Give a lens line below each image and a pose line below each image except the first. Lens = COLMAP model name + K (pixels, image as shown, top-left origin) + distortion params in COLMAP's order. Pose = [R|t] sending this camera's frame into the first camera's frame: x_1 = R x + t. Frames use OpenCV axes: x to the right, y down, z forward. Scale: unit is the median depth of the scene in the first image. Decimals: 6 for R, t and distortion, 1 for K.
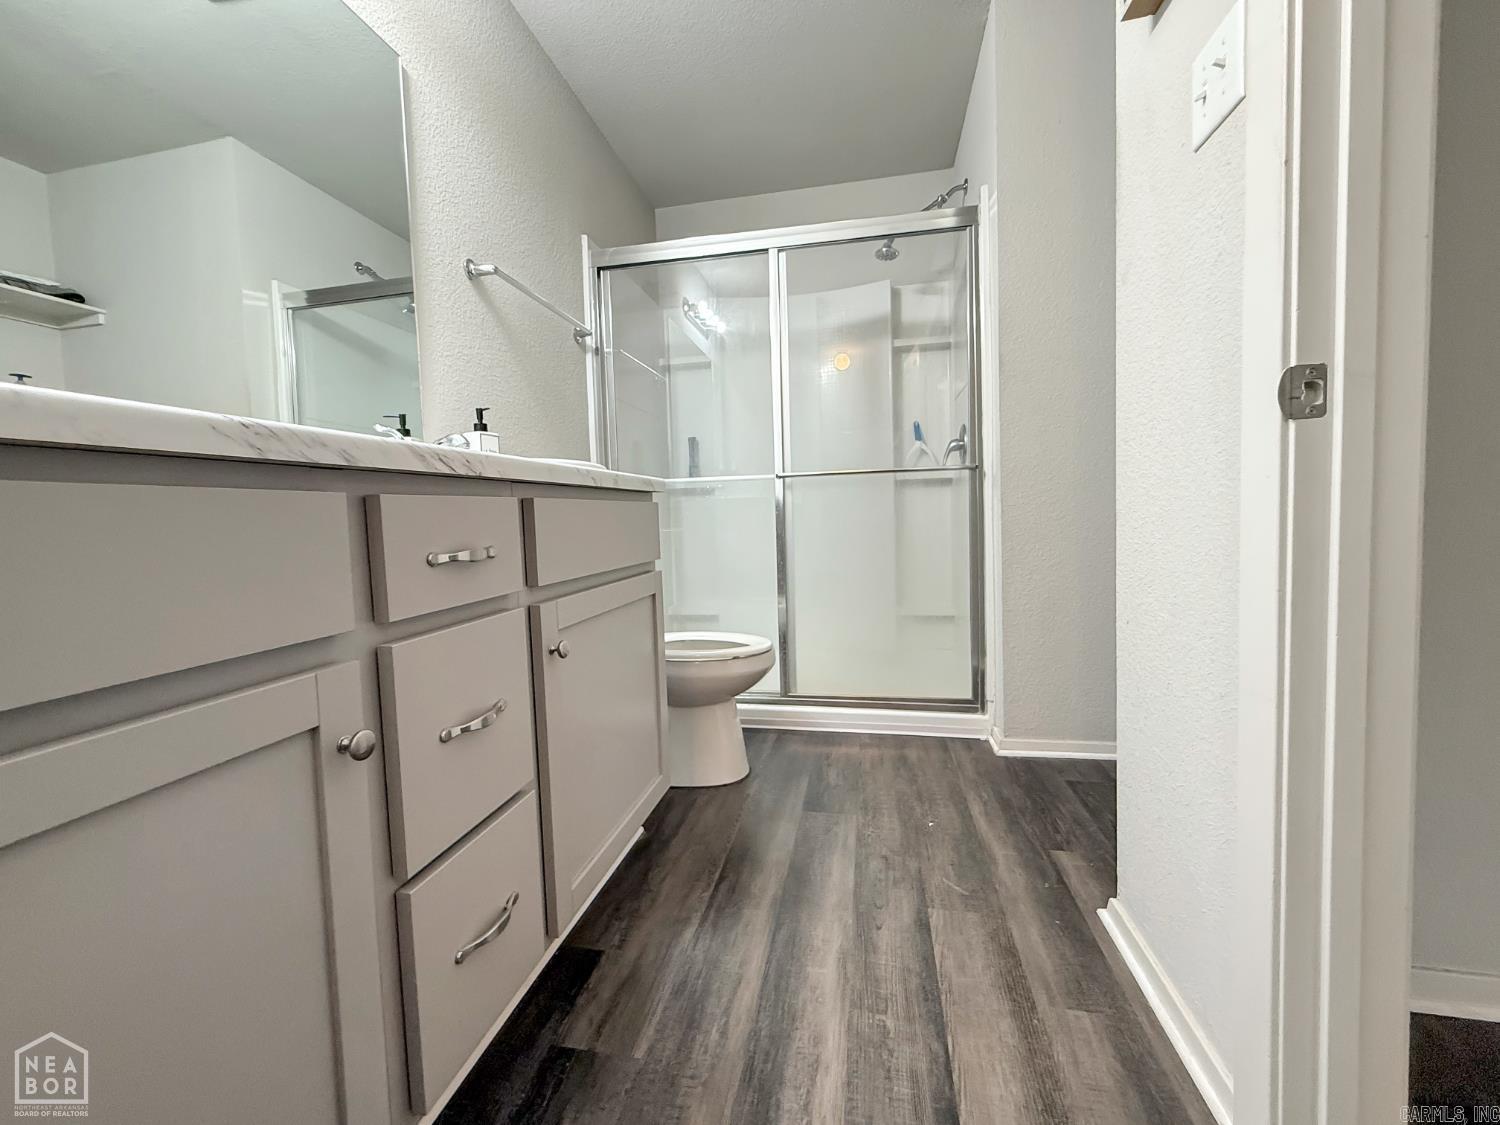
lens RADIAL K [[605.6, 0, 750.1], [0, 605.6, 539.0], [0, 0, 1]] dist [-0.000362, 0.000075]
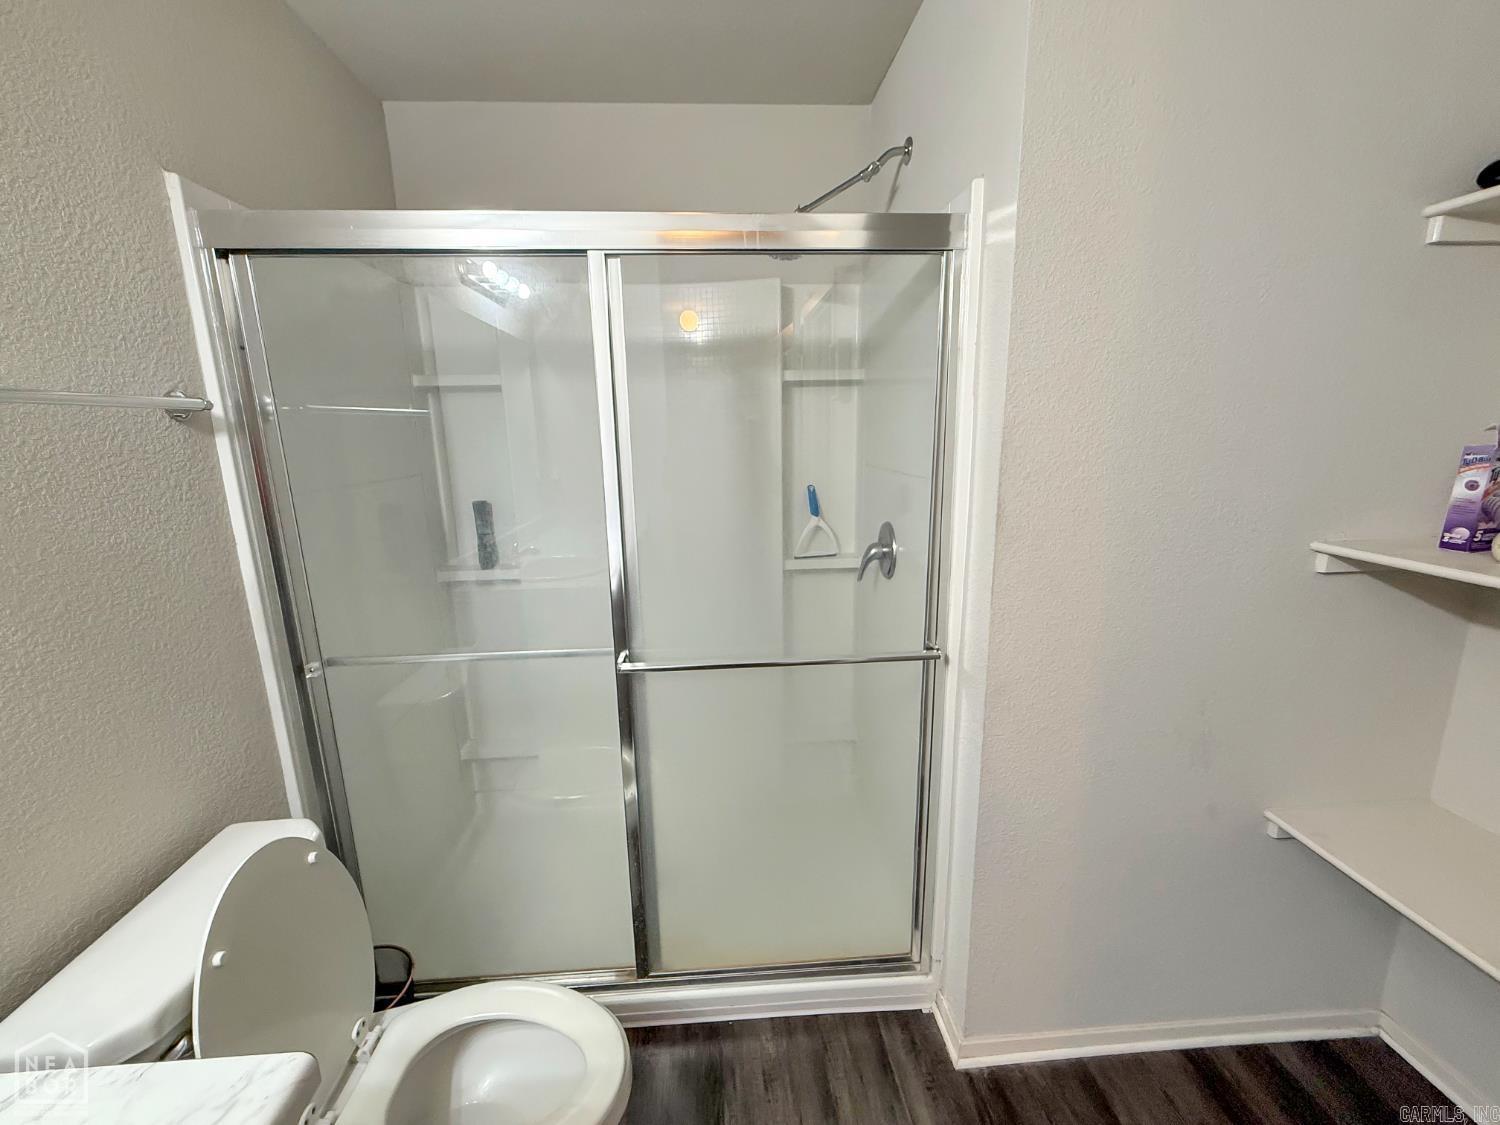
lens RADIAL K [[610.3, 0, 745.1], [0, 610.3, 560.0], [0, 0, 1]] dist [0.000511, 0.000478]
pose [[0.967653, -0.043778, 0.248459, 0.017805], [0.004103, 0.987430, 0.158007, -0.263818], [-0.252253, -0.151876, 0.955668, 0.373933]]
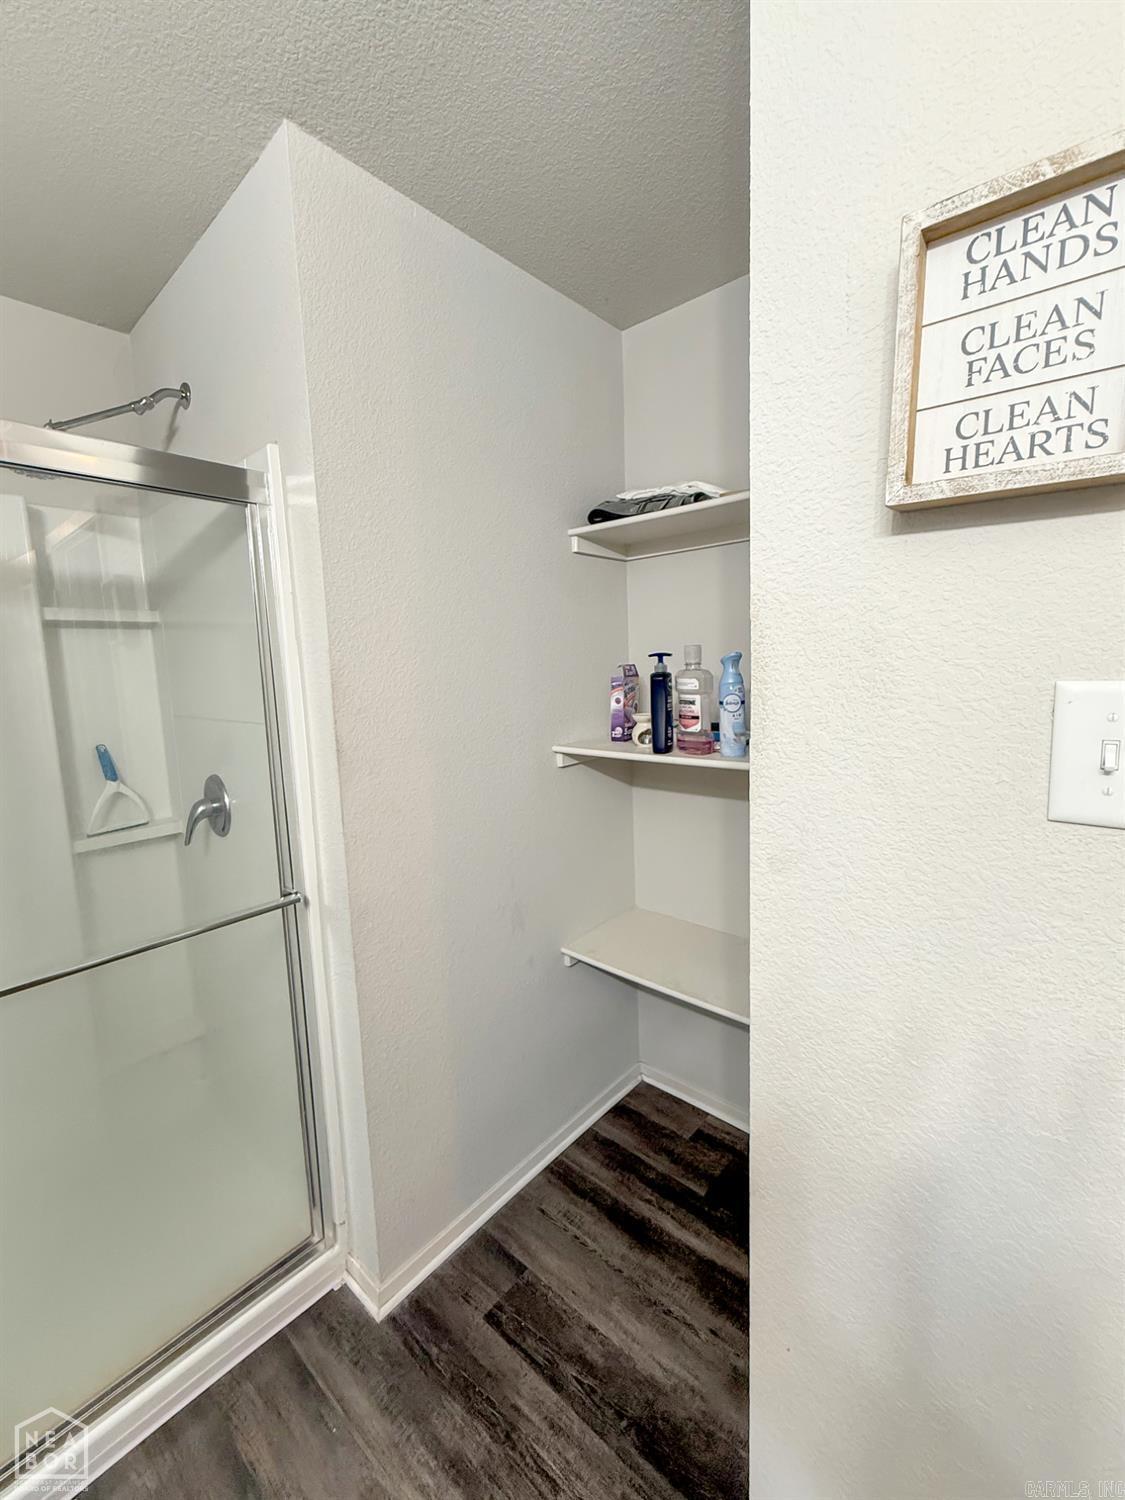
lens RADIAL K [[615.7, 0, 565.1], [0, 615.7, 732.7], [0, 0, 1]] dist [-0.001815, -0.000380]
pose [[0.505612, -0.088176, 0.858243, -0.013378], [0.062376, 0.995896, 0.065571, -0.259018], [-0.860503, 0.020380, 0.509038, 0.359490]]
